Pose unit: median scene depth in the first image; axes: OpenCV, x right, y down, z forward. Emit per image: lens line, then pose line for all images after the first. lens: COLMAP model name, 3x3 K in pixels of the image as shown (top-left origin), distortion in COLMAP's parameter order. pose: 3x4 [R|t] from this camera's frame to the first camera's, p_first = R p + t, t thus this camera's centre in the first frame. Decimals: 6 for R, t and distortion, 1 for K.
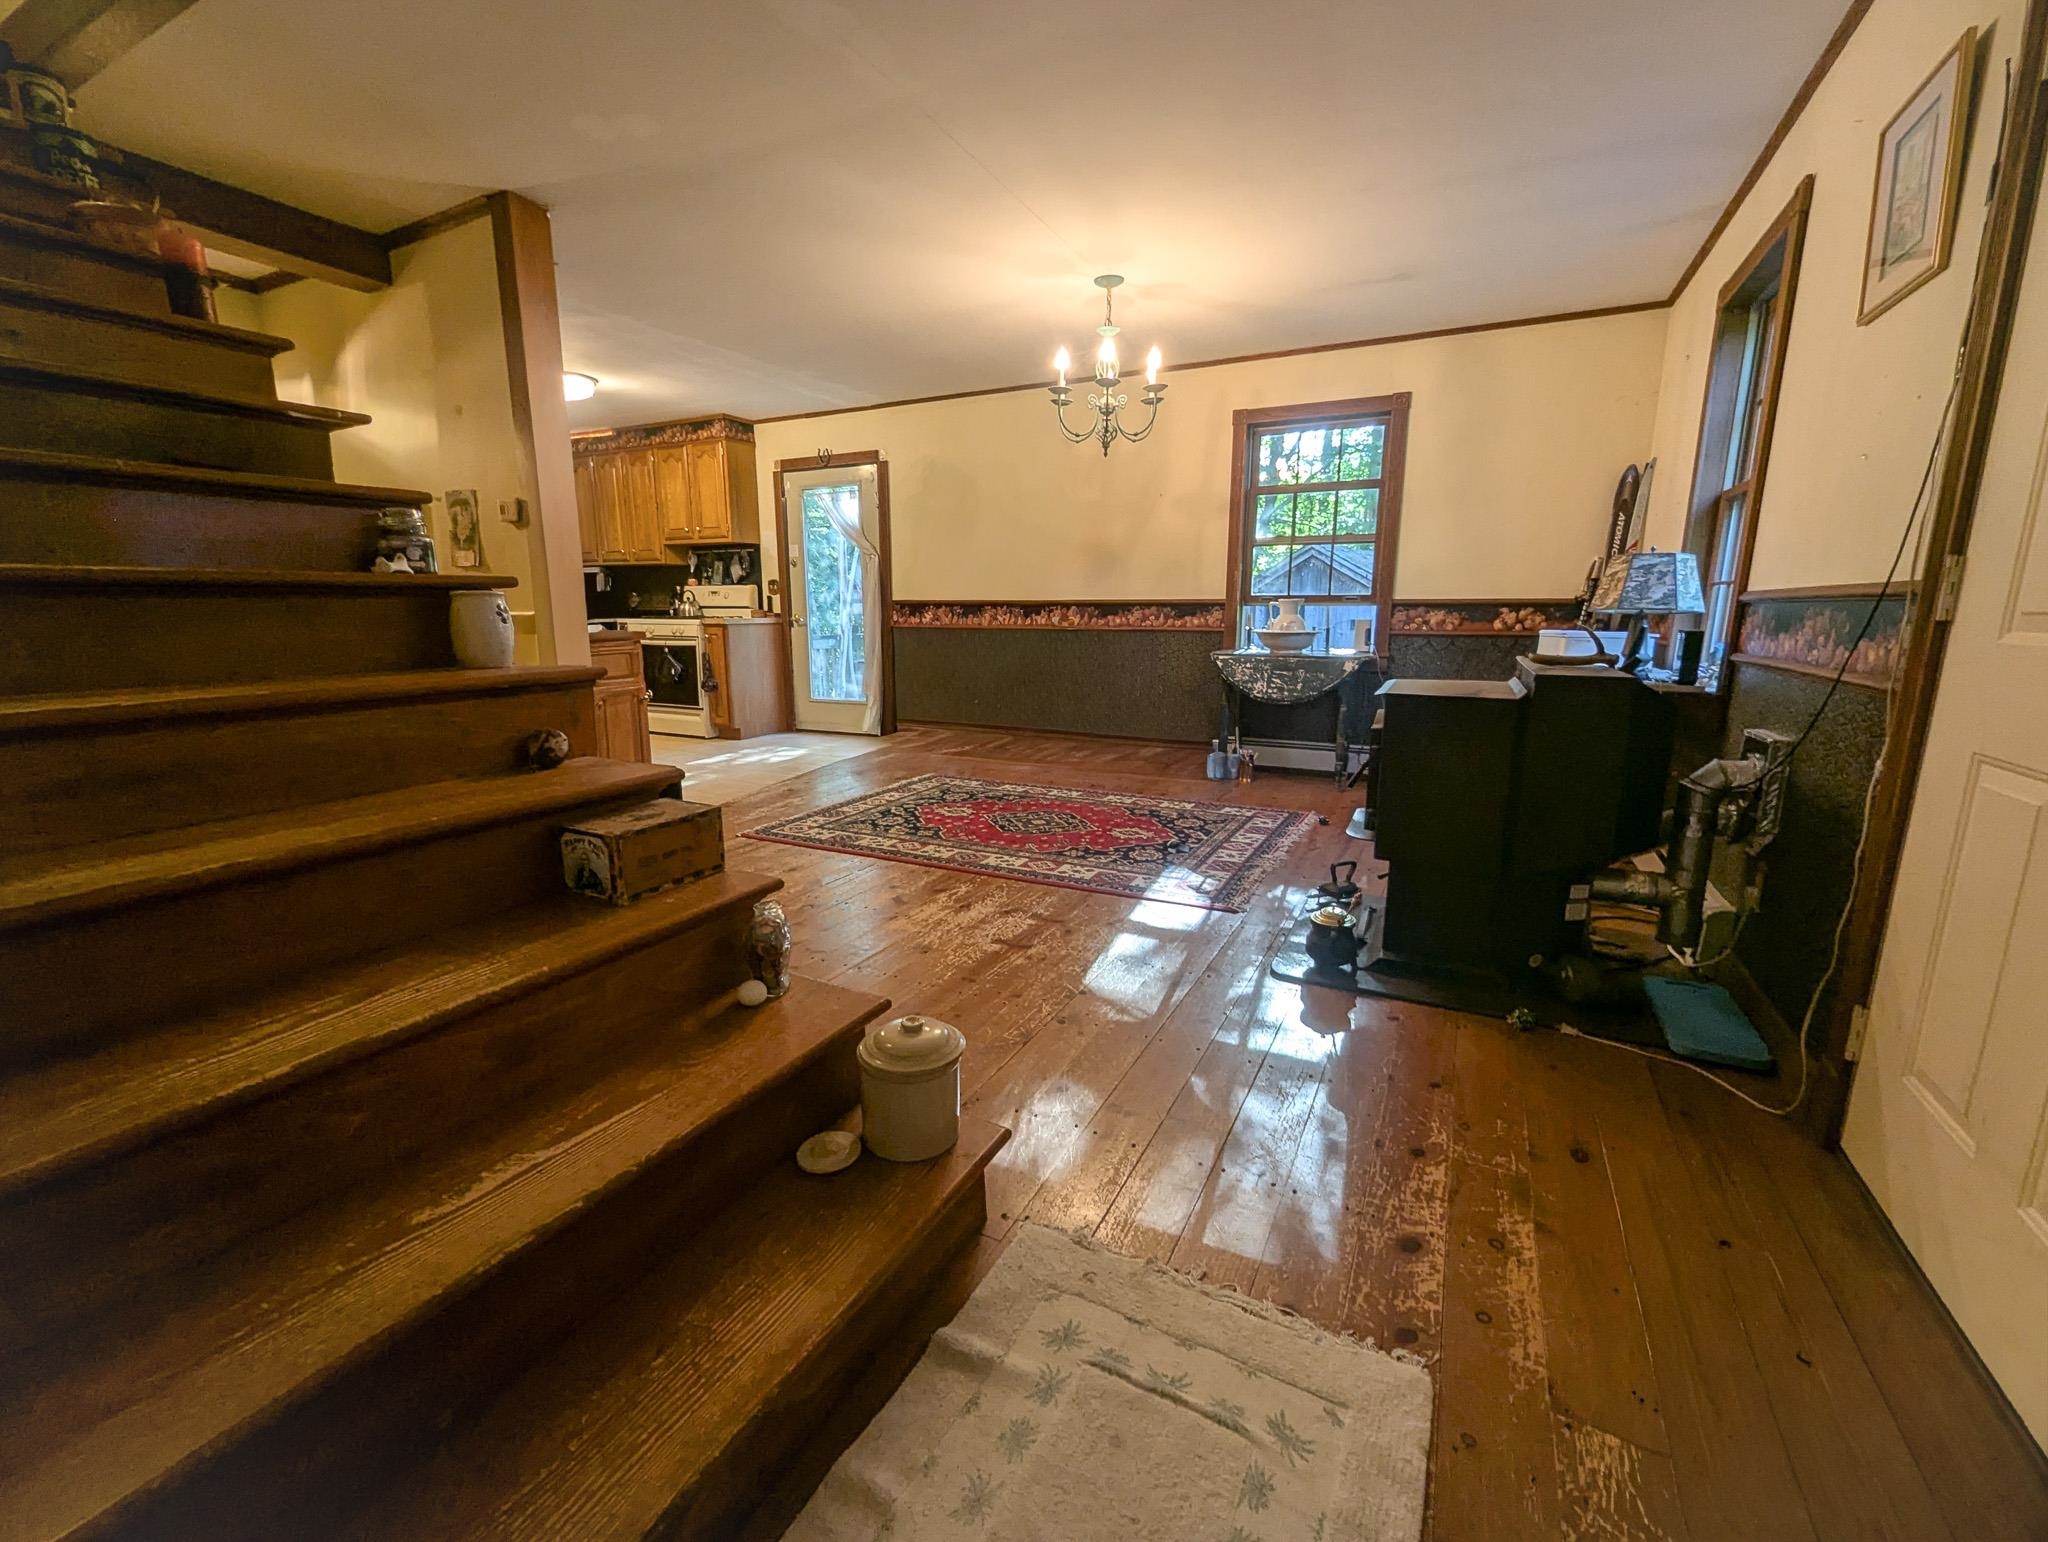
lens RADIAL K [[864.8, 0, 998.6], [0, 864.8, 785.4], [0, 0, 1]] dist [0.001651, -0.000124]
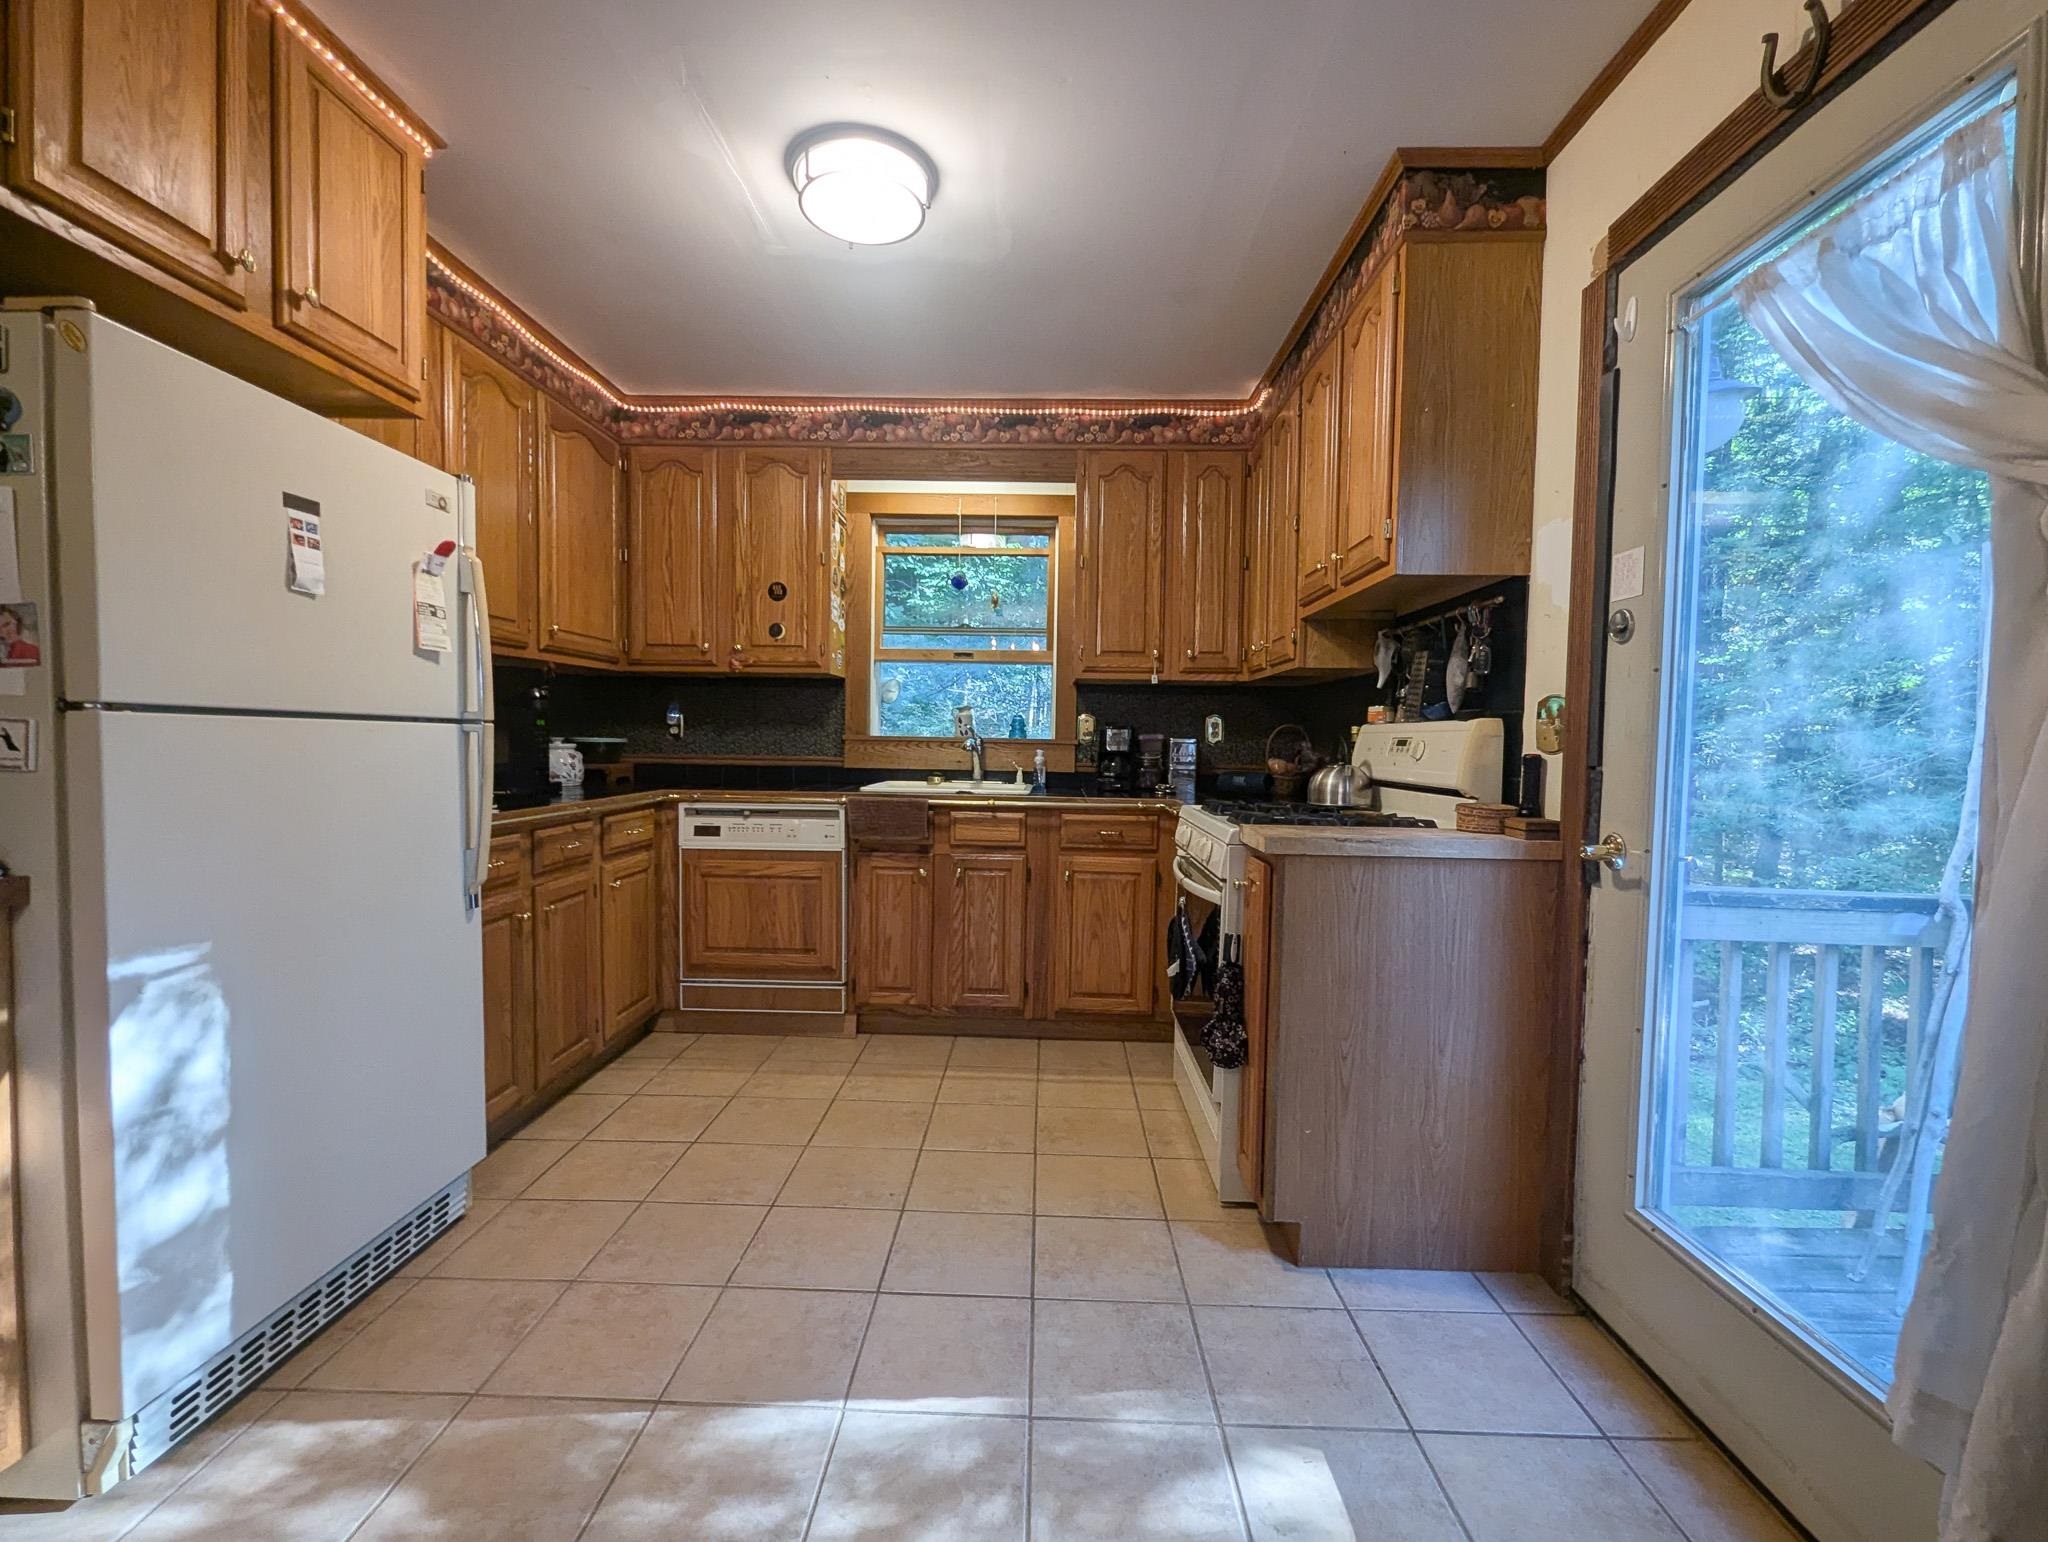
lens RADIAL K [[864.8, 0, 1014.8], [0, 864.8, 786.4], [0, 0, 1]] dist [0.001651, -0.000124]
pose [[0.459966, 0.057516, -0.886072, -0.102379], [-0.189874, 0.981189, -0.034874, -0.178075], [0.867398, 0.184283, 0.462234, 0.771898]]
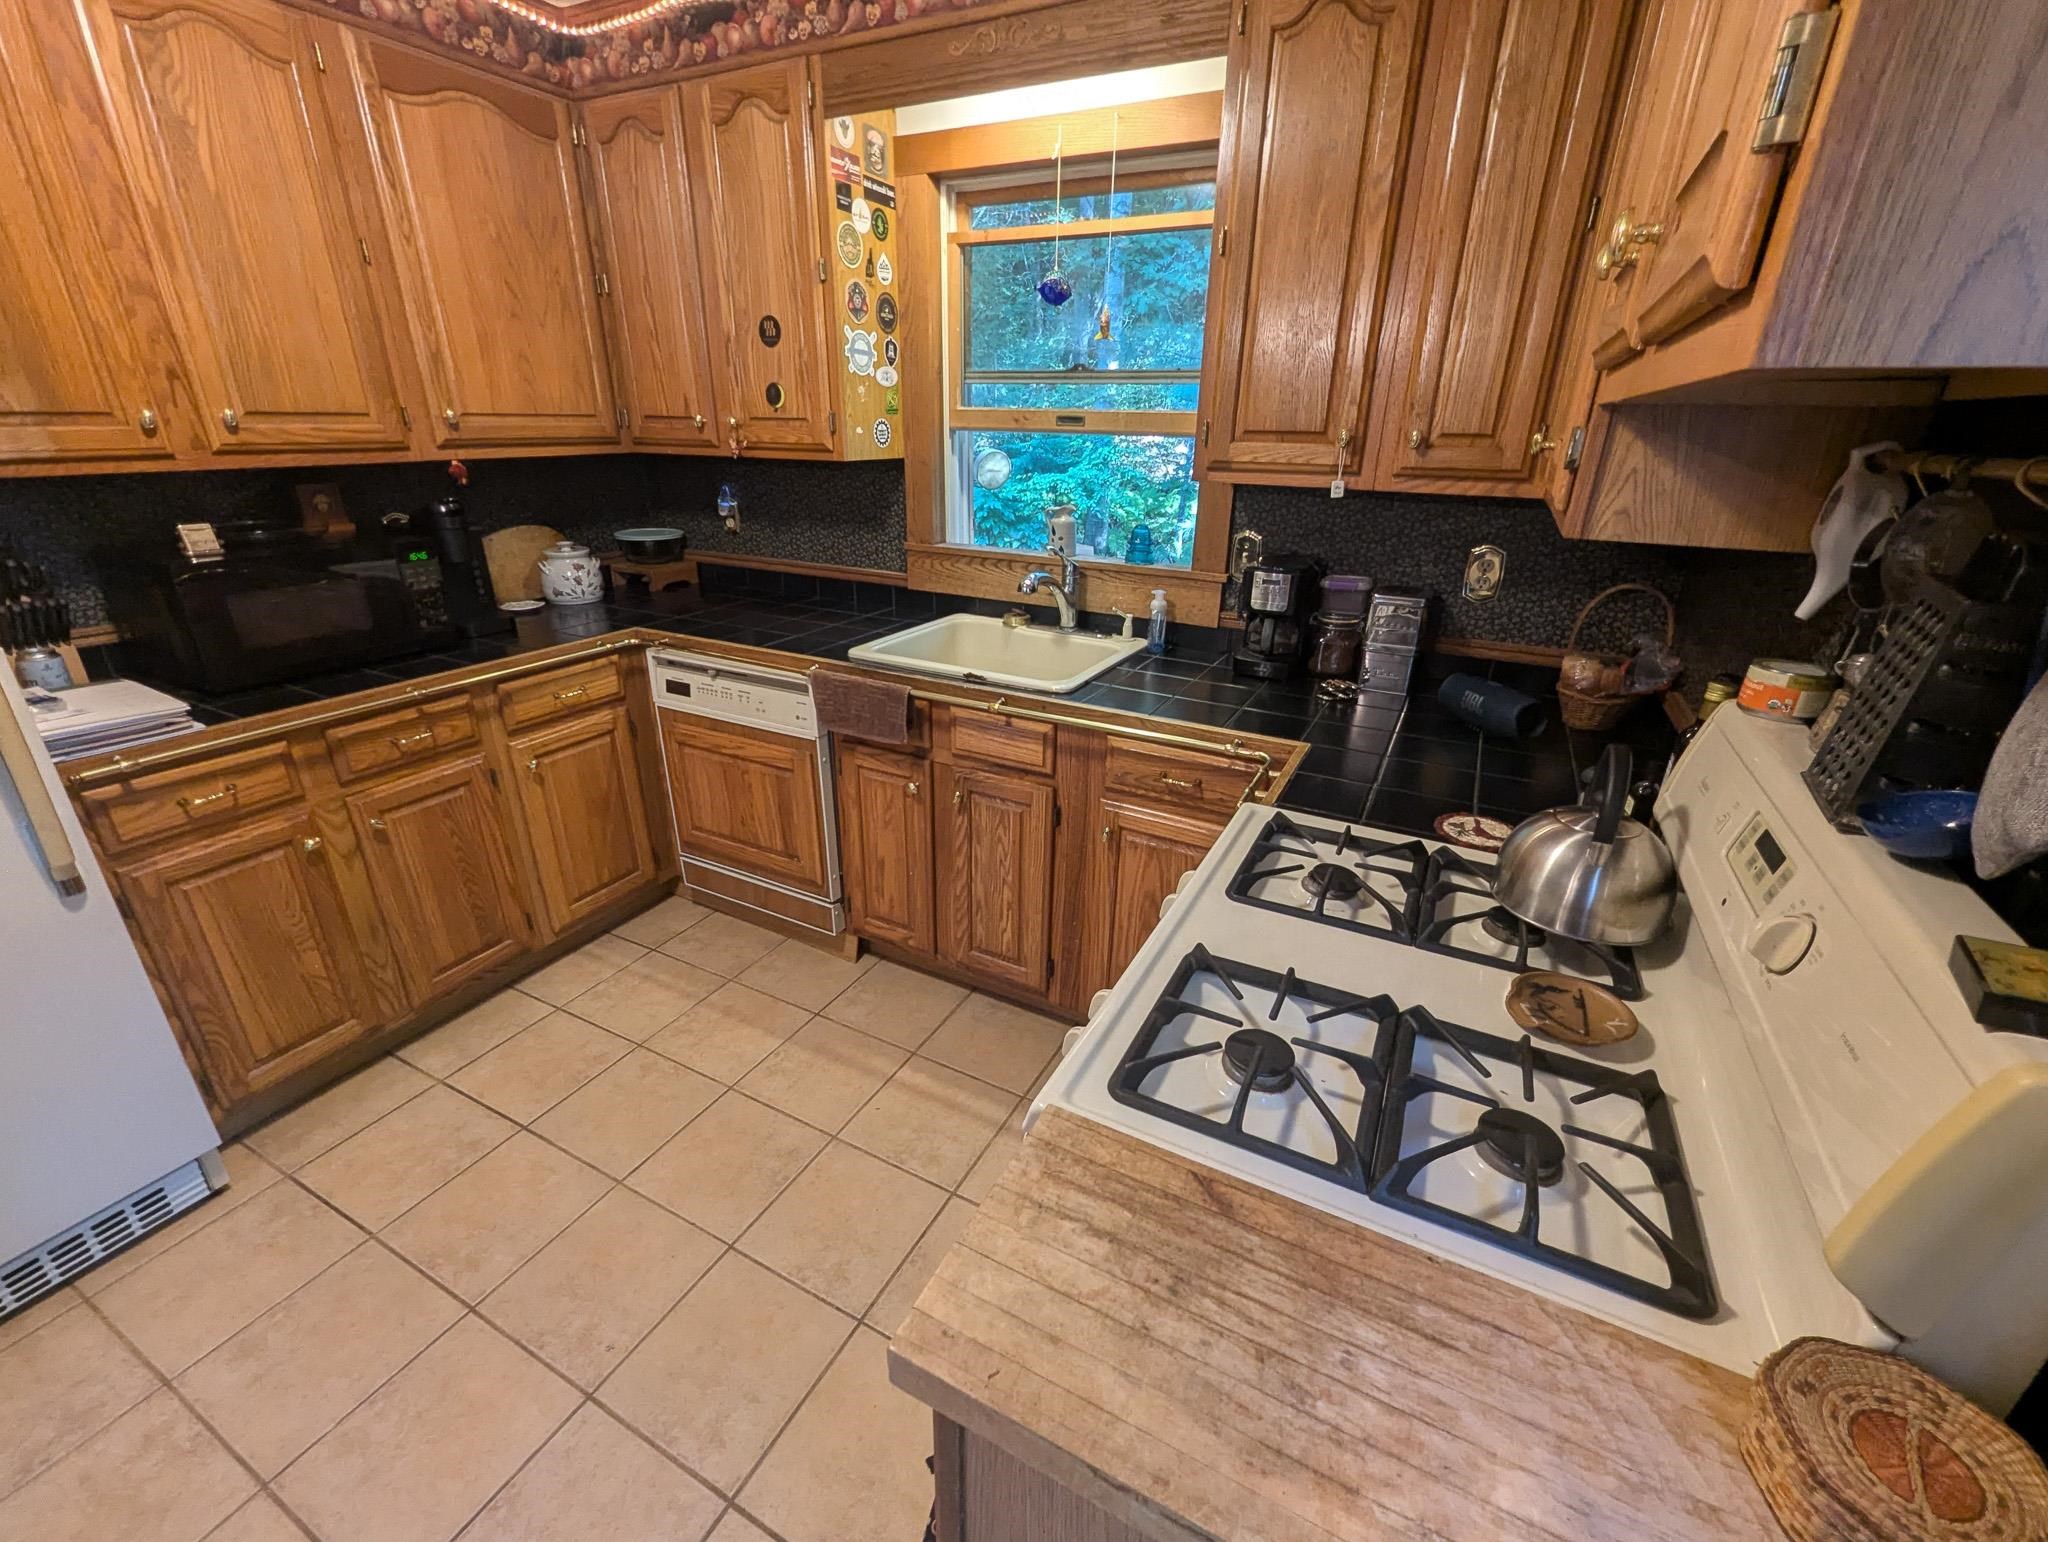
lens RADIAL K [[864.8, 0, 1000.2], [0, 864.8, 788.9], [0, 0, 1]] dist [0.001651, -0.000124]
pose [[0.033359, 0.390097, -0.920169, -0.246246], [-0.211099, 0.902661, 0.375022, -0.271453], [0.976895, 0.181736, 0.112460, 0.958741]]
